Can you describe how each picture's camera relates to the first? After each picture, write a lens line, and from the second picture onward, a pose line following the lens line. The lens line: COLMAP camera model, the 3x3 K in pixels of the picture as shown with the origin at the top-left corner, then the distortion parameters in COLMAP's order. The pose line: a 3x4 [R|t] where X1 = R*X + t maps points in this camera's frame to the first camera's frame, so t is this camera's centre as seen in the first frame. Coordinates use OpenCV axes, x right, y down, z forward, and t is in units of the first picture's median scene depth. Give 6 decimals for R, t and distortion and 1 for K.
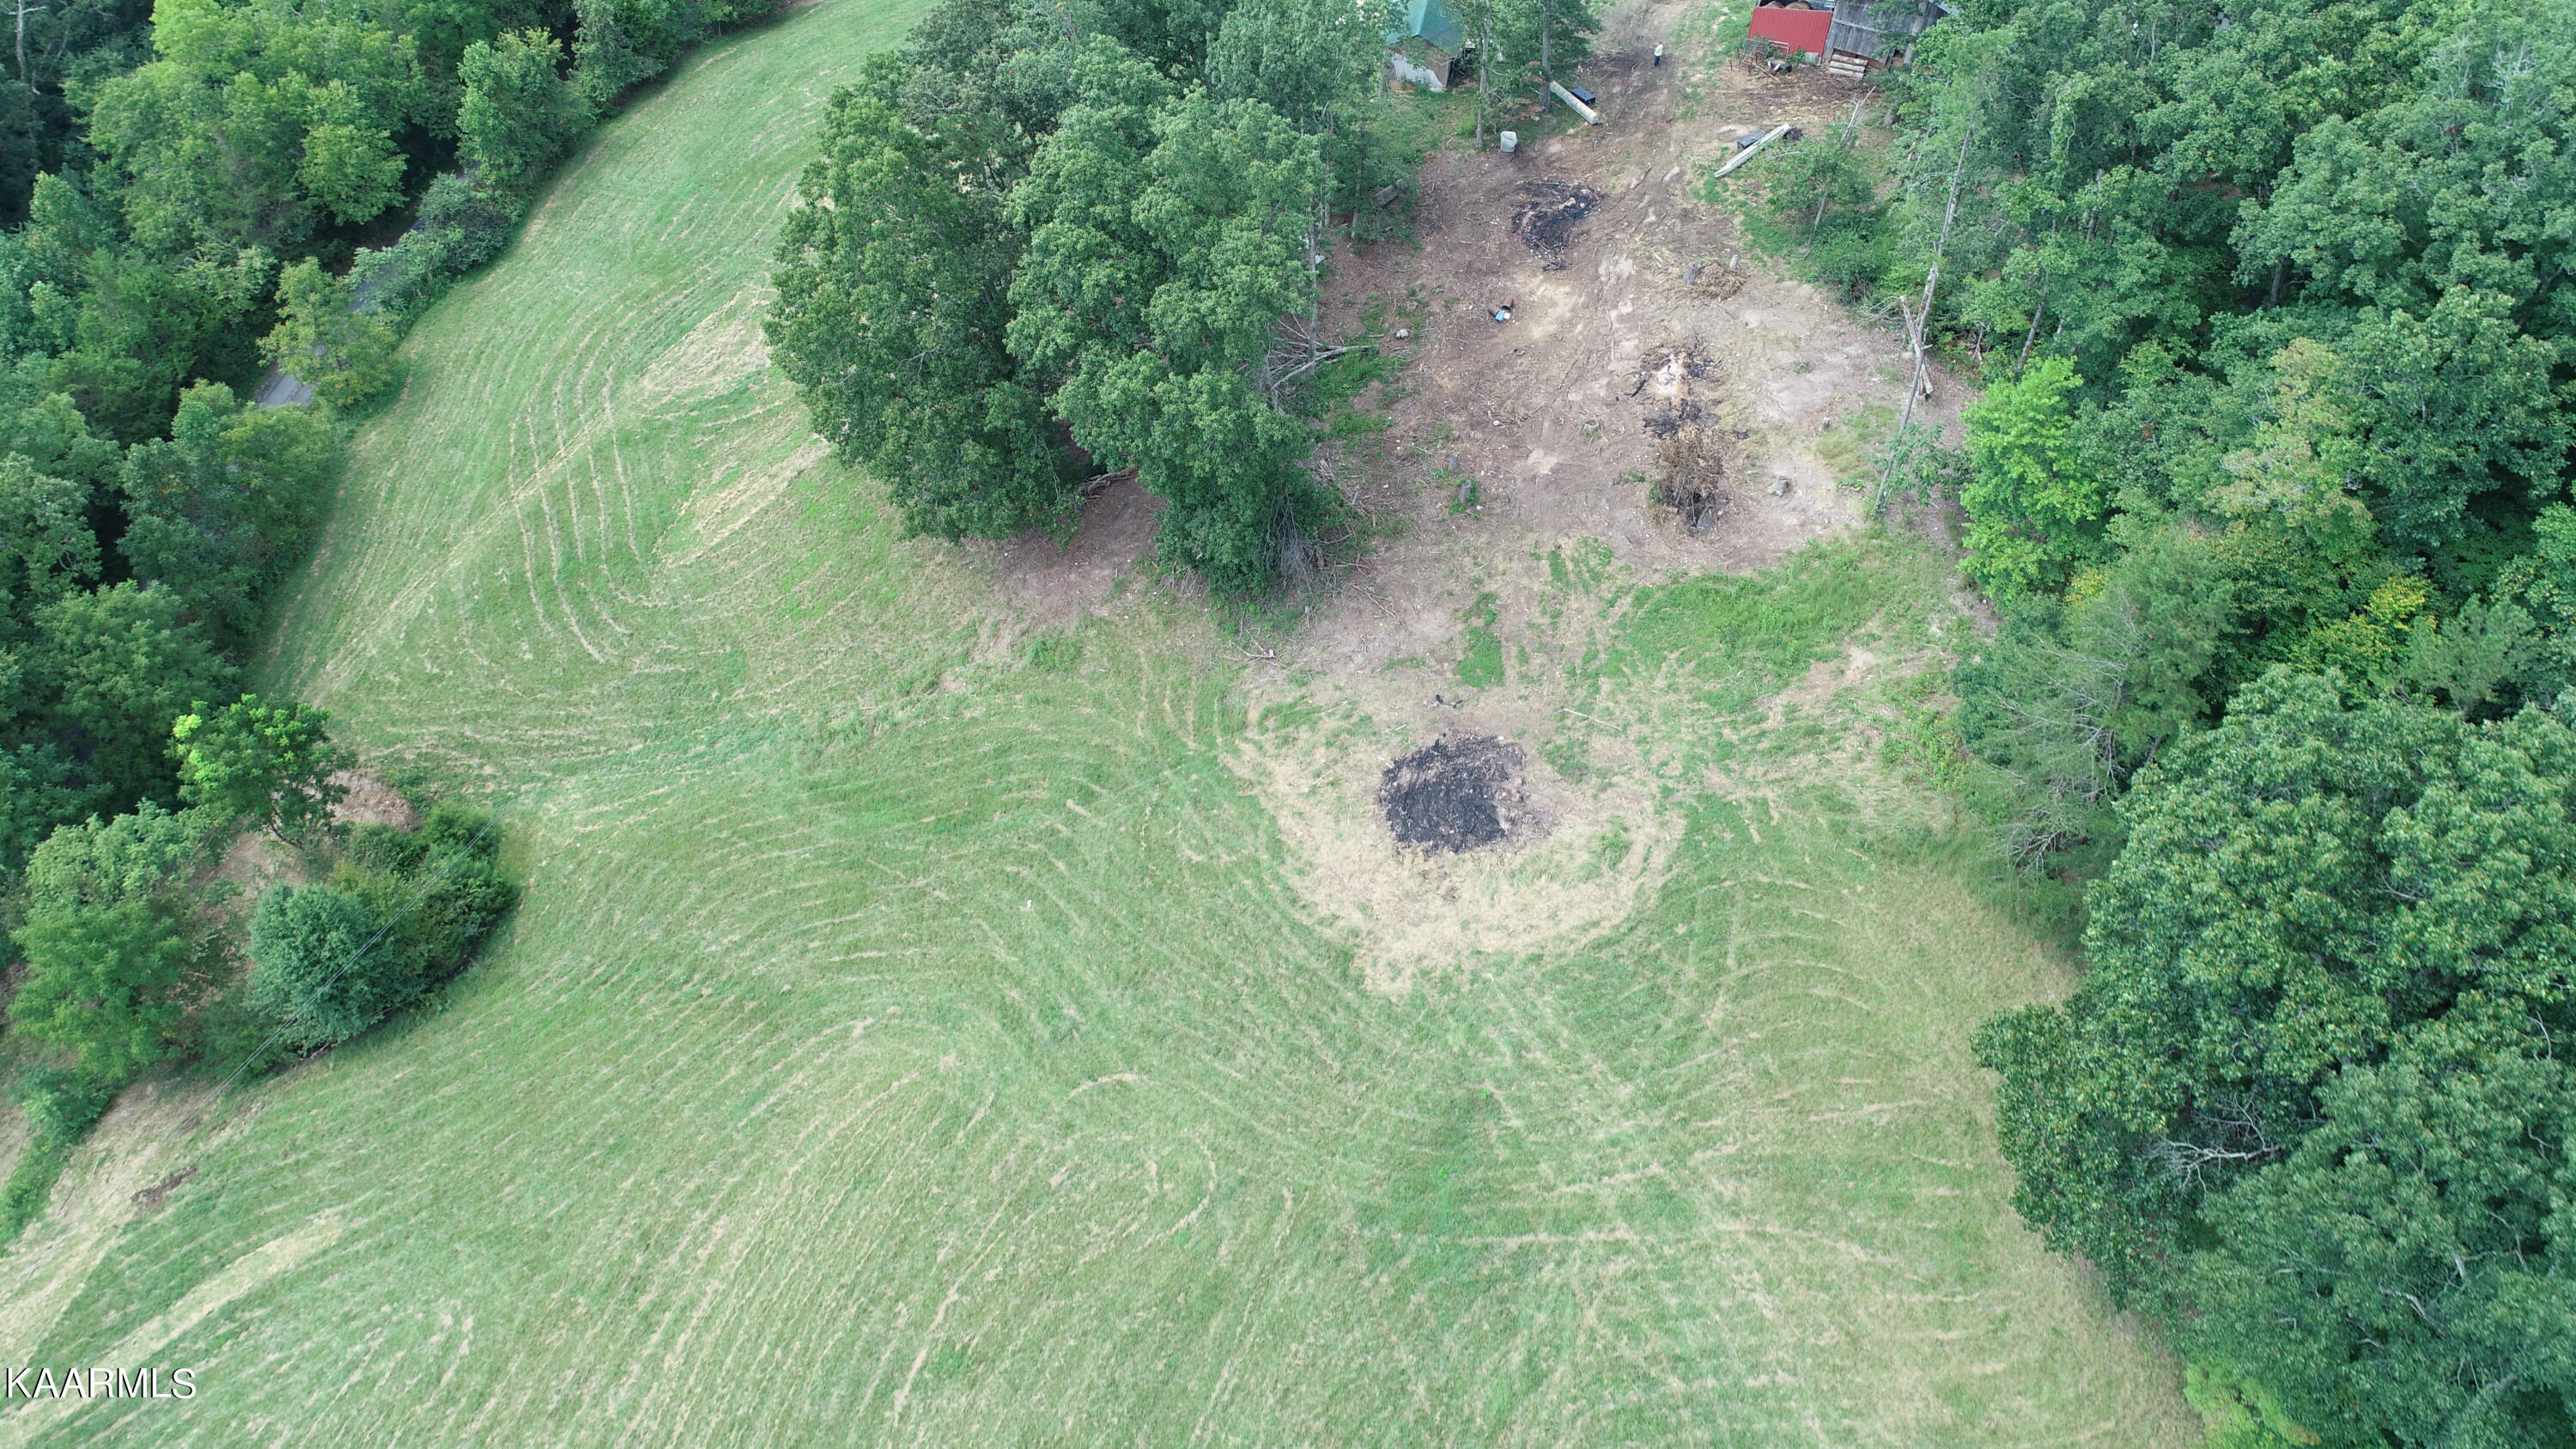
lens RADIAL K [[1721.7, 0, 1287.7], [0, 1721.7, 728.2], [0, 0, 1]] dist [-0.001331, -0.002045]
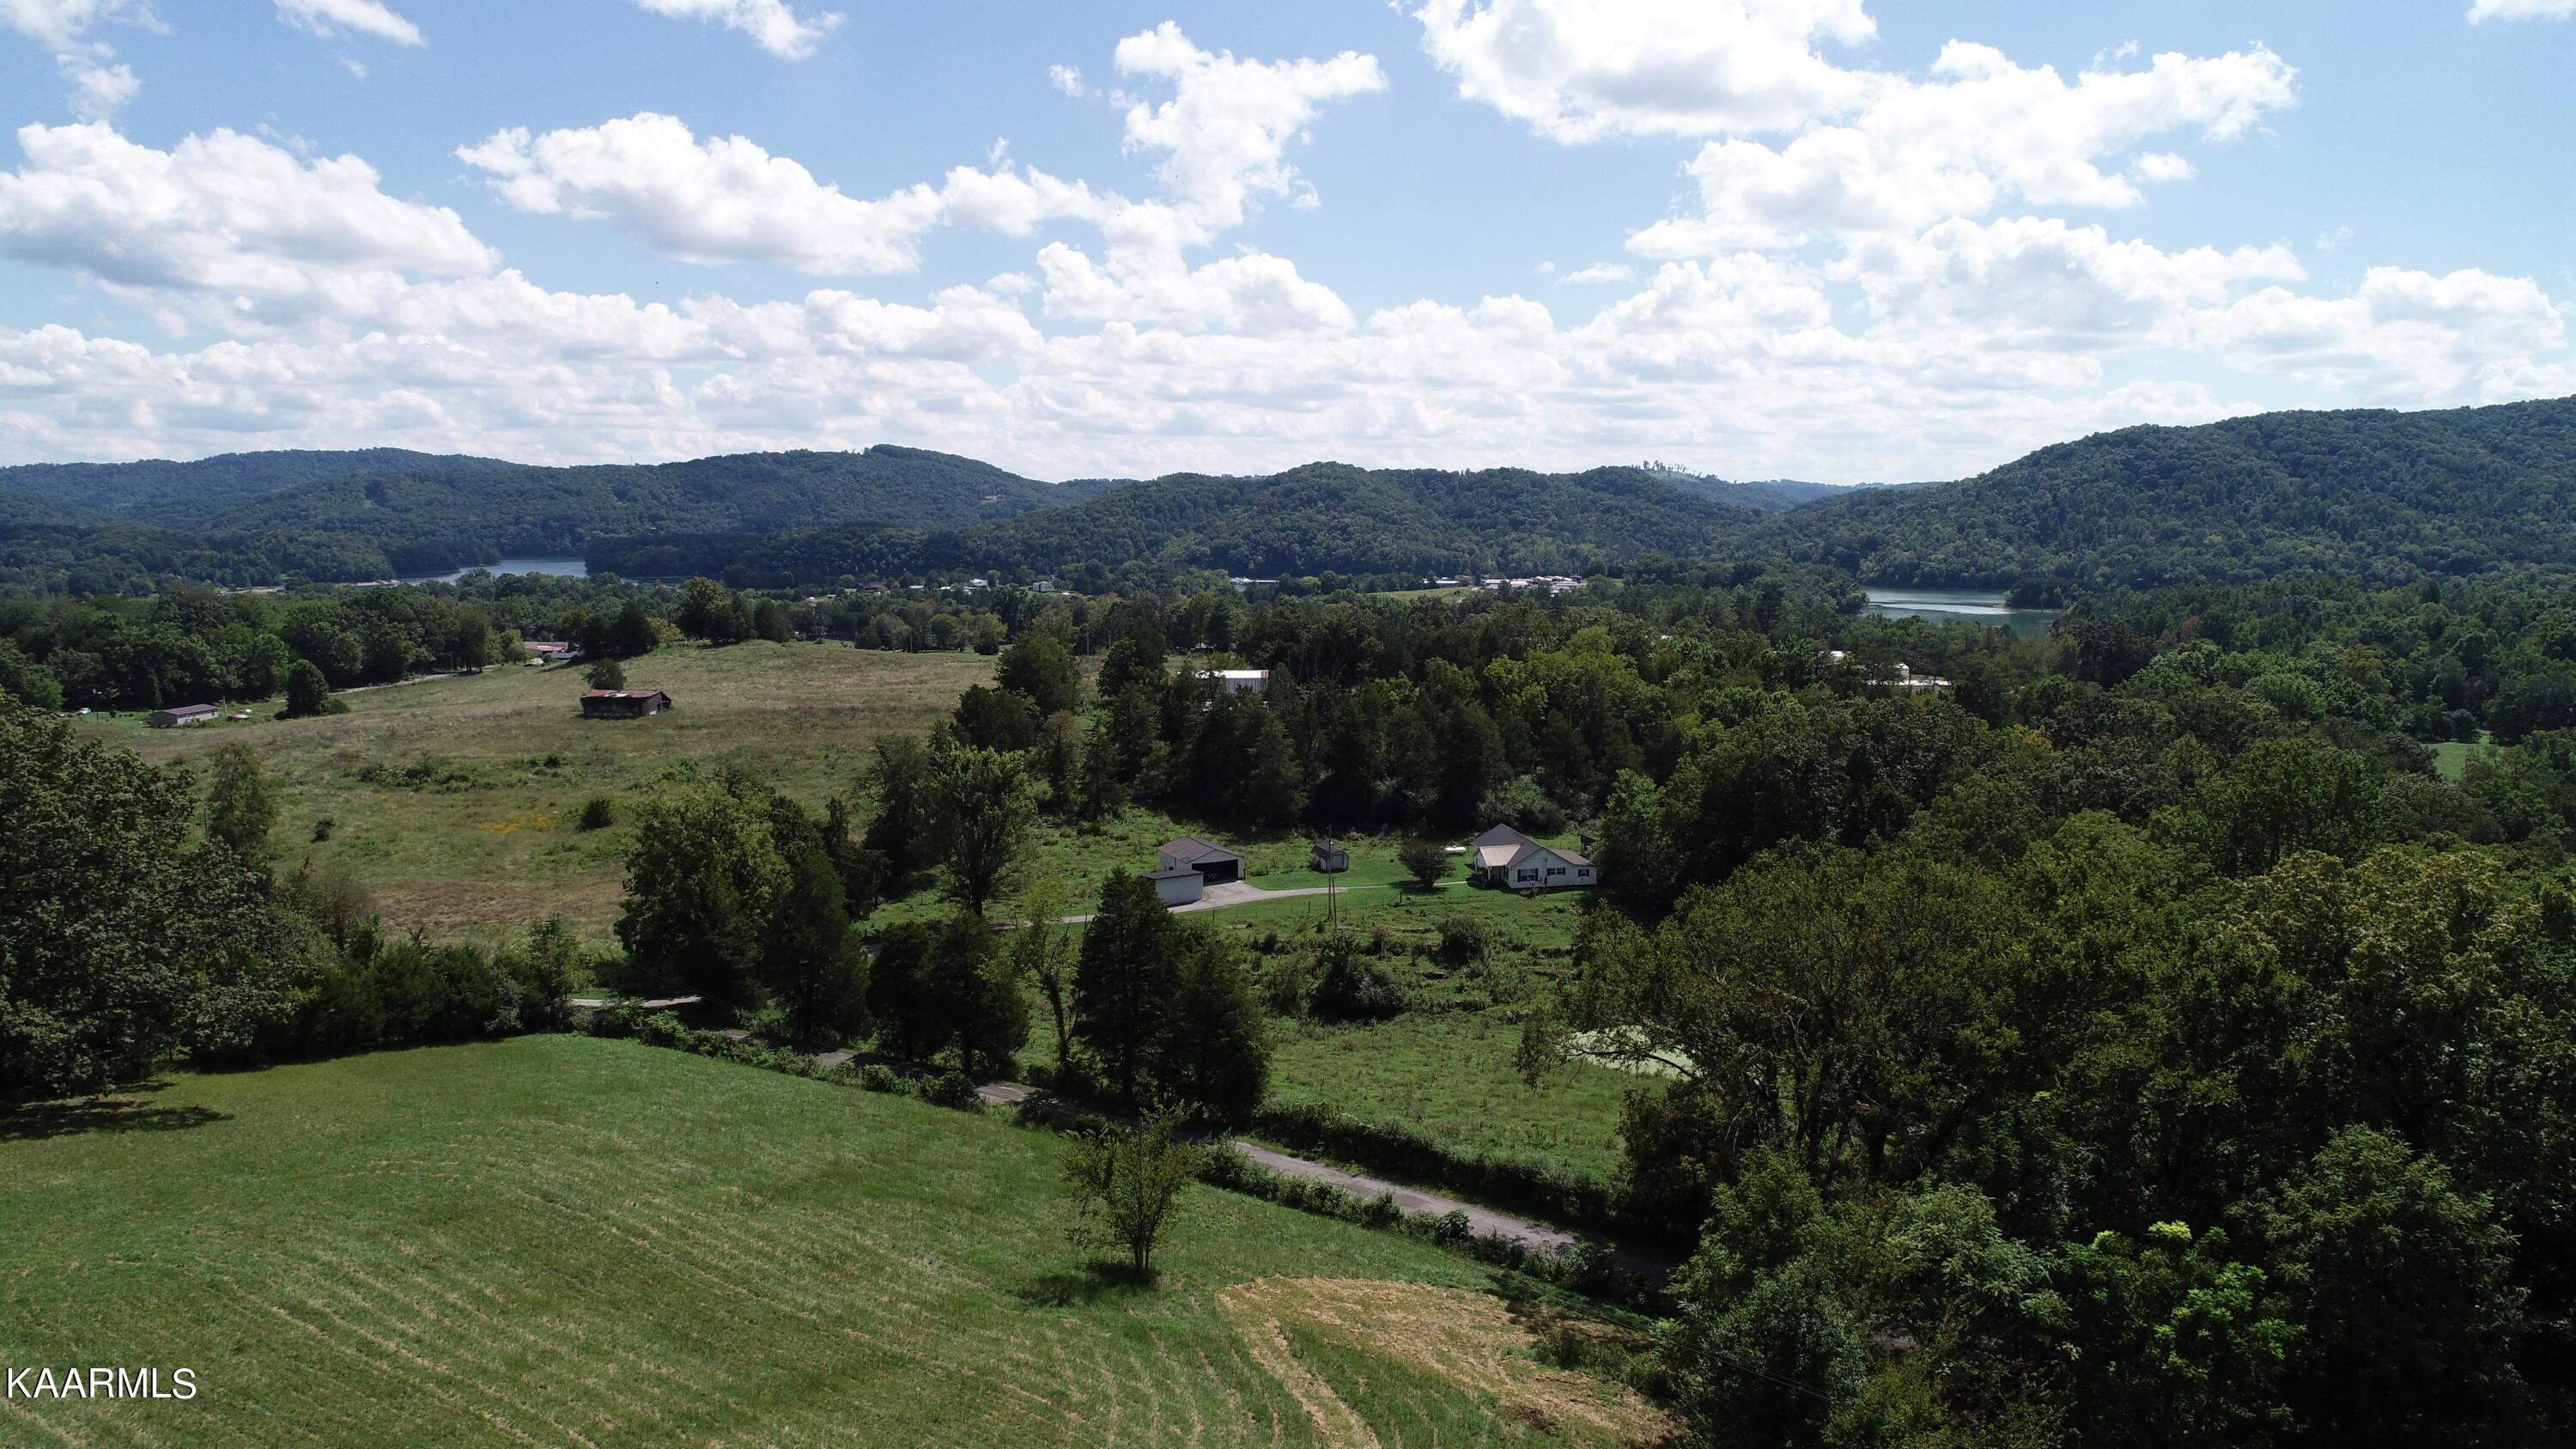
lens RADIAL K [[1719.1, 0, 1288.3], [0, 1719.1, 731.3], [0, 0, 1]] dist [-0.002085, -0.002027]
pose [[-0.402629, 0.076417, -0.912168, 0.074965], [-0.668989, 0.655594, 0.350214, -0.112447], [0.624774, 0.751237, -0.212839, 0.661600]]
